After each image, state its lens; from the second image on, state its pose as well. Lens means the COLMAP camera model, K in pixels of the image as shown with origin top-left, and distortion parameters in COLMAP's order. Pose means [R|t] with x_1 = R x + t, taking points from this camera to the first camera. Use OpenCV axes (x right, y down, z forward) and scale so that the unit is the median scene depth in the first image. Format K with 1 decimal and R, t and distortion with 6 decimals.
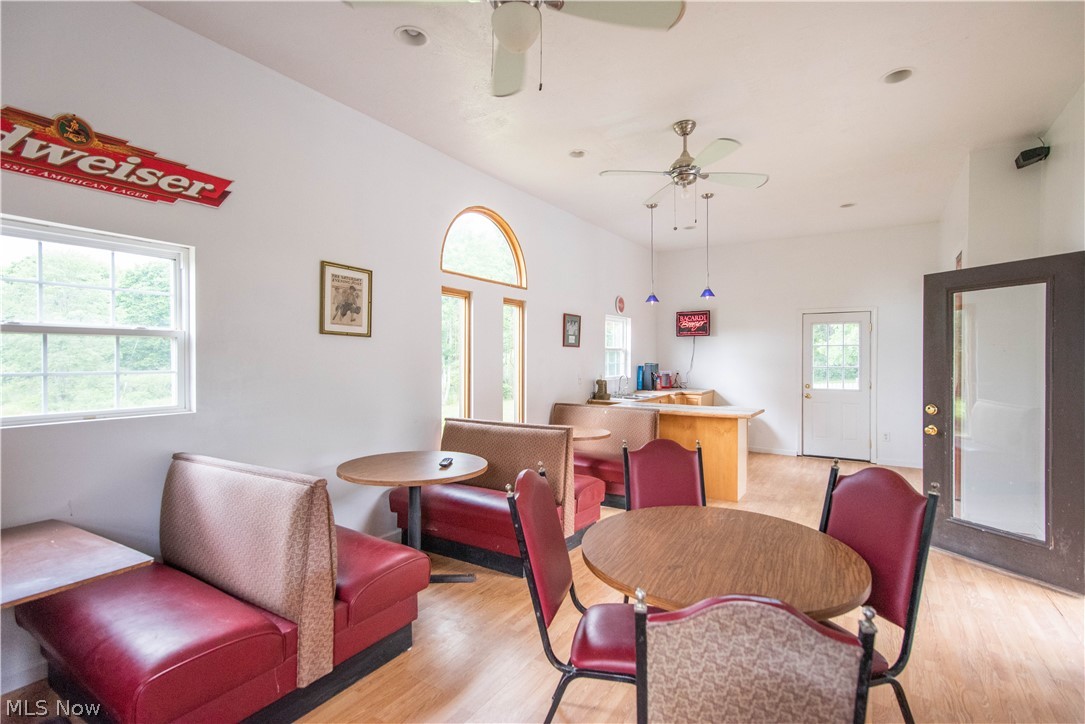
lens RADIAL K [[527.5, 0, 543.3], [0, 527.5, 364.4], [0, 0, 1]] dist [-0.005942, 0.000736]
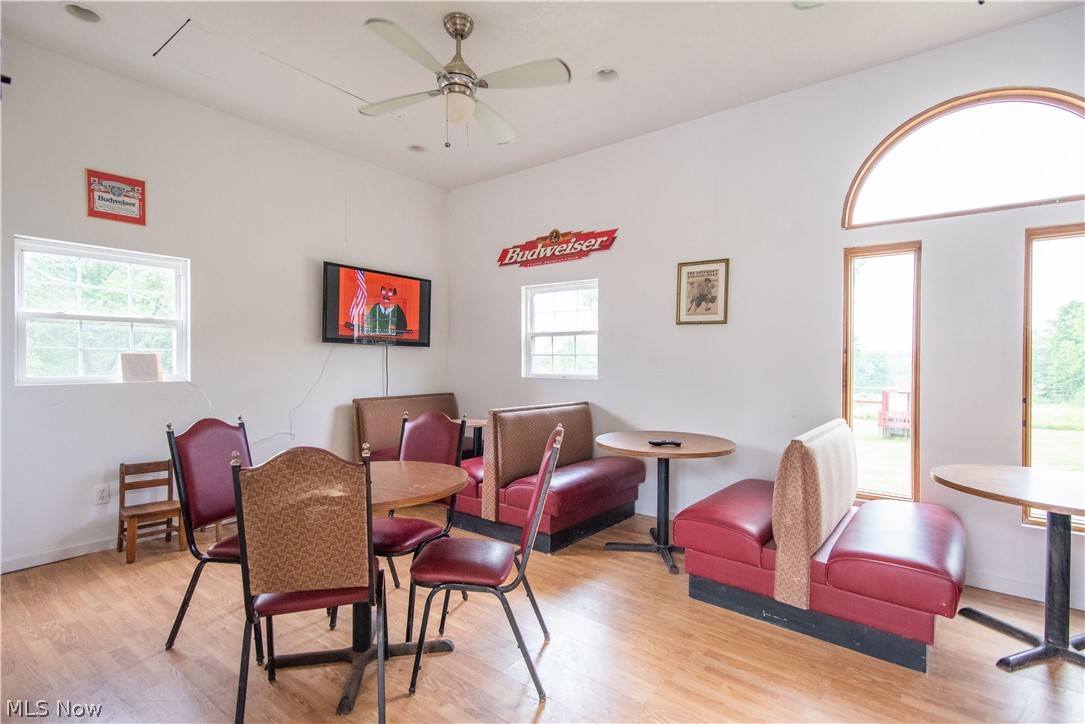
lens RADIAL K [[527.5, 0, 543.0], [0, 527.5, 359.6], [0, 0, 1]] dist [-0.005942, 0.000736]
pose [[-0.142955, 0.001811, -0.989727, 0.963315], [-0.013815, 0.999897, 0.003825, 0.025284], [0.989633, 0.014219, -0.142916, 1.036387]]
